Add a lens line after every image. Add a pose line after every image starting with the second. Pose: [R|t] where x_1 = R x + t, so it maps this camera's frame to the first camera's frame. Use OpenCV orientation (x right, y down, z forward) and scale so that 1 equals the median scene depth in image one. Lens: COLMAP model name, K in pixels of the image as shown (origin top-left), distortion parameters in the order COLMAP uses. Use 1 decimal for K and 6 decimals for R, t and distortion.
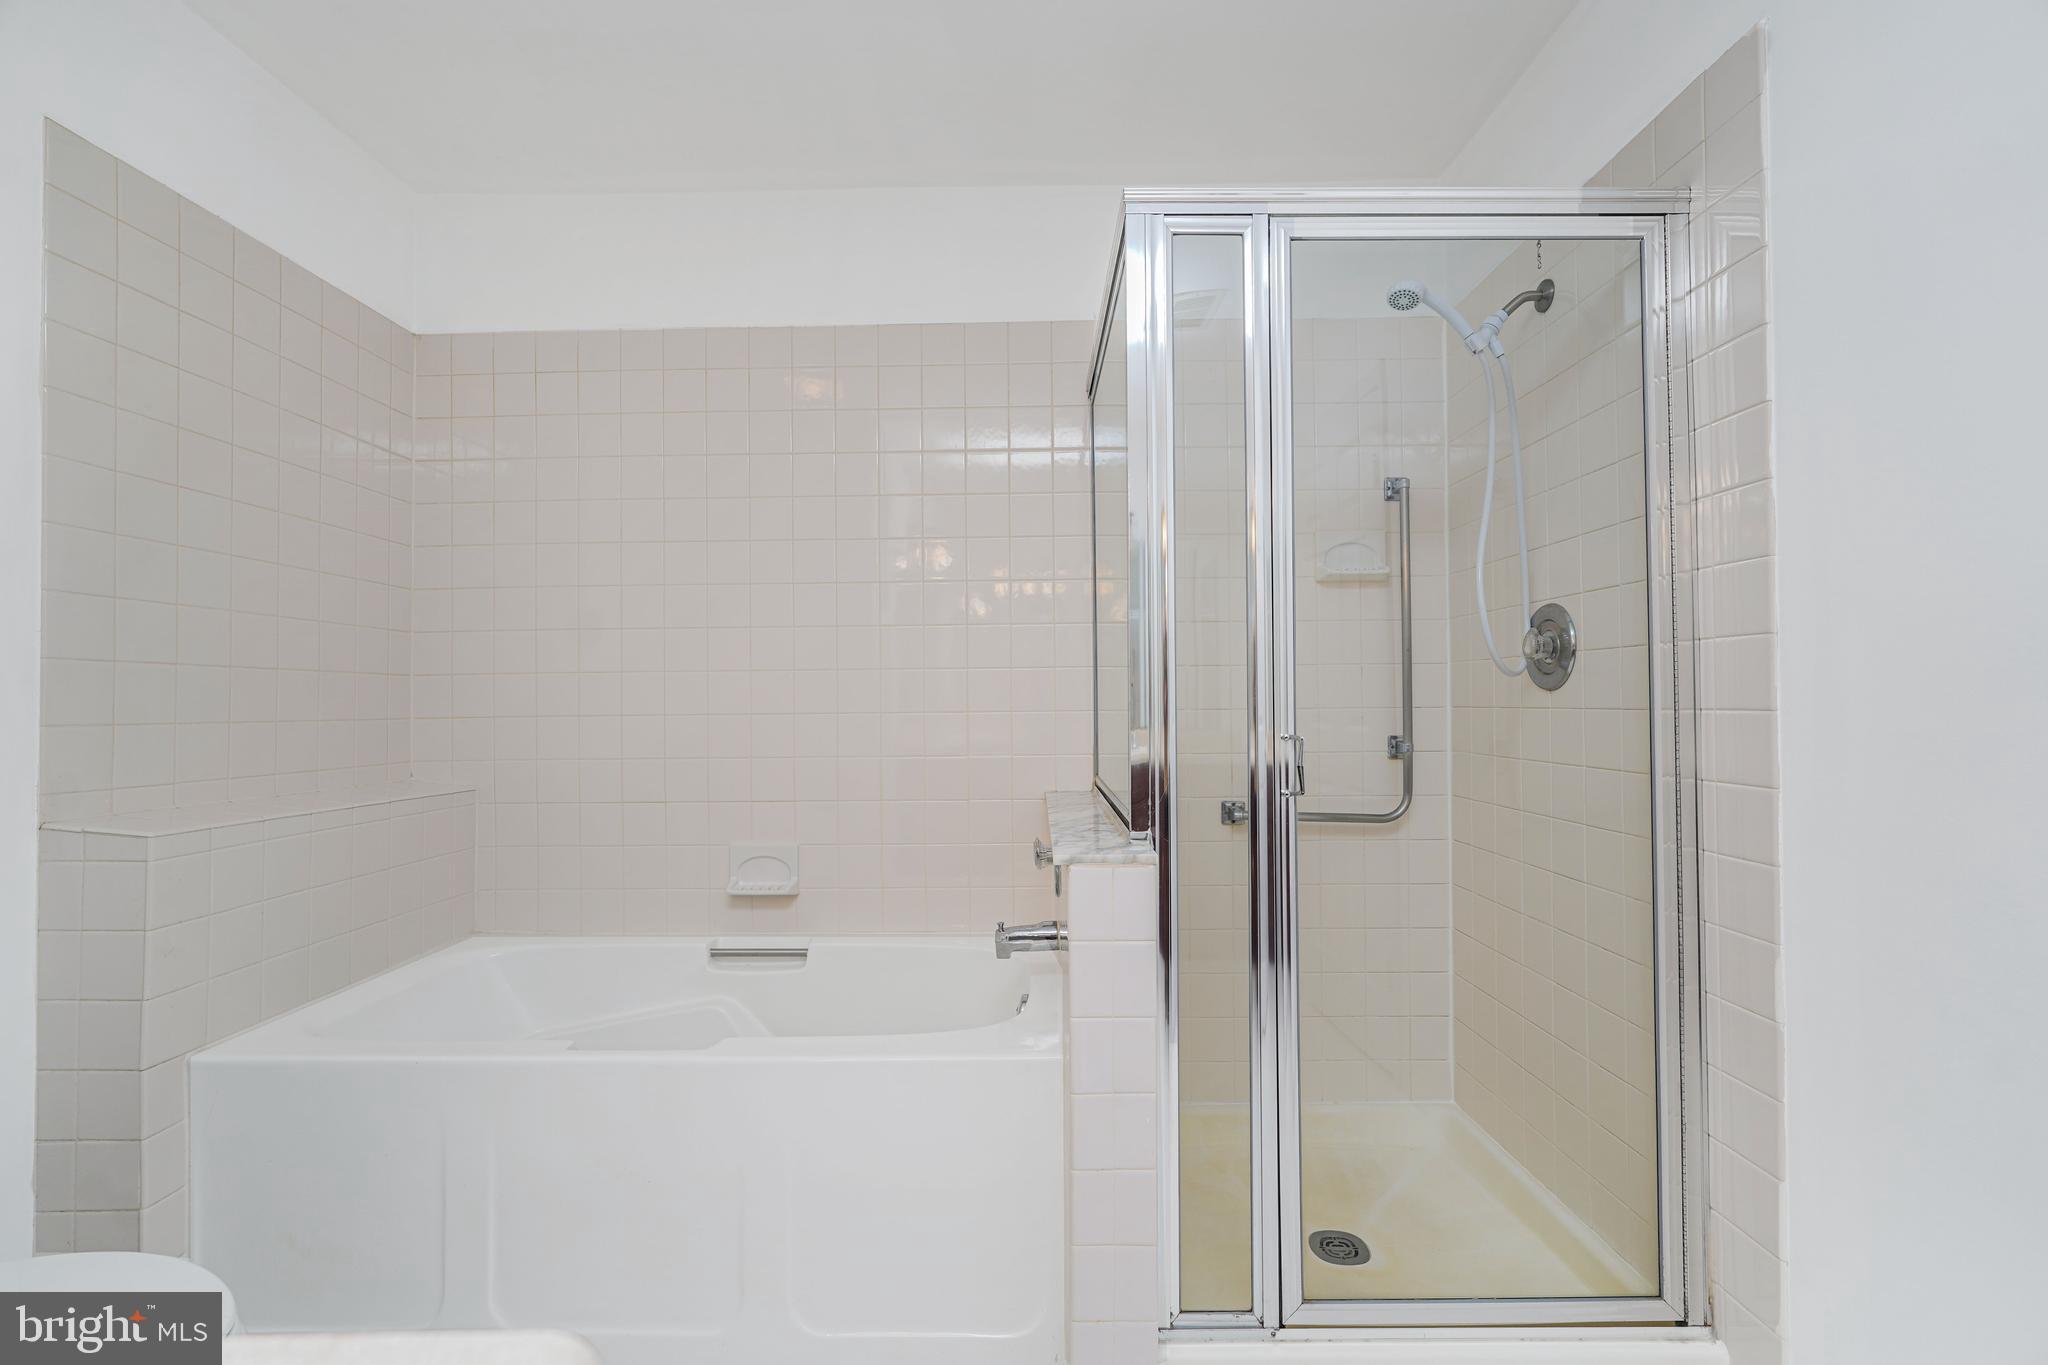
lens RADIAL K [[912.1, 0, 1026.0], [0, 912.1, 688.6], [0, 0, 1]] dist [0.000540, 0.000027]
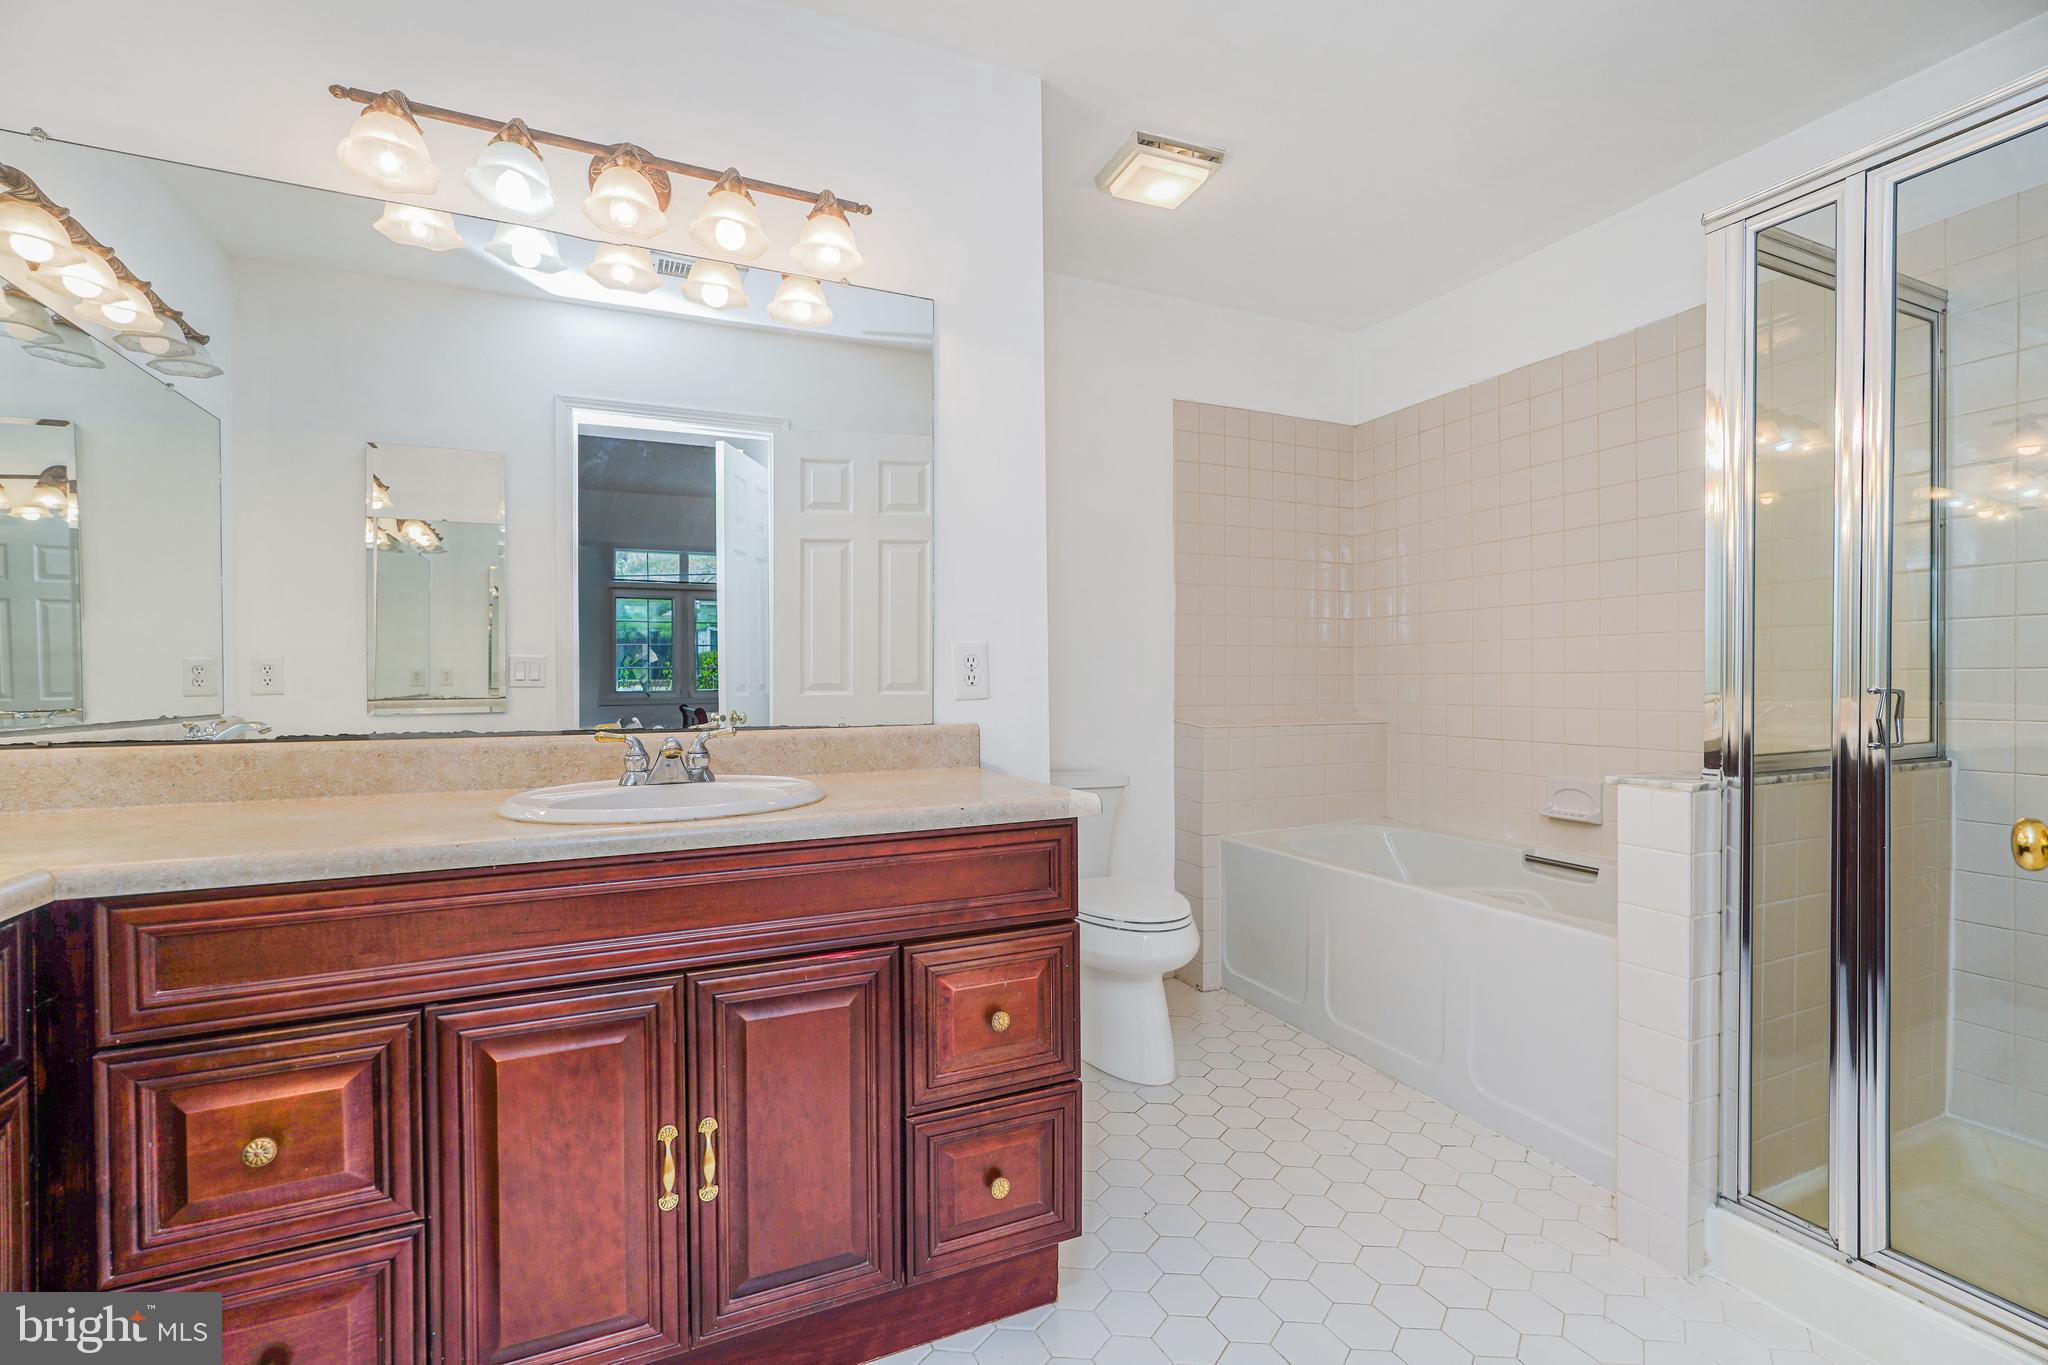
lens RADIAL K [[912.1, 0, 1026.0], [0, 912.1, 688.6], [0, 0, 1]] dist [0.000540, 0.000027]
pose [[0.420323, 0.014957, -0.907251, 0.779102], [0.016553, 0.999571, 0.024148, 0.012244], [0.907224, -0.025167, 0.419895, -0.263491]]
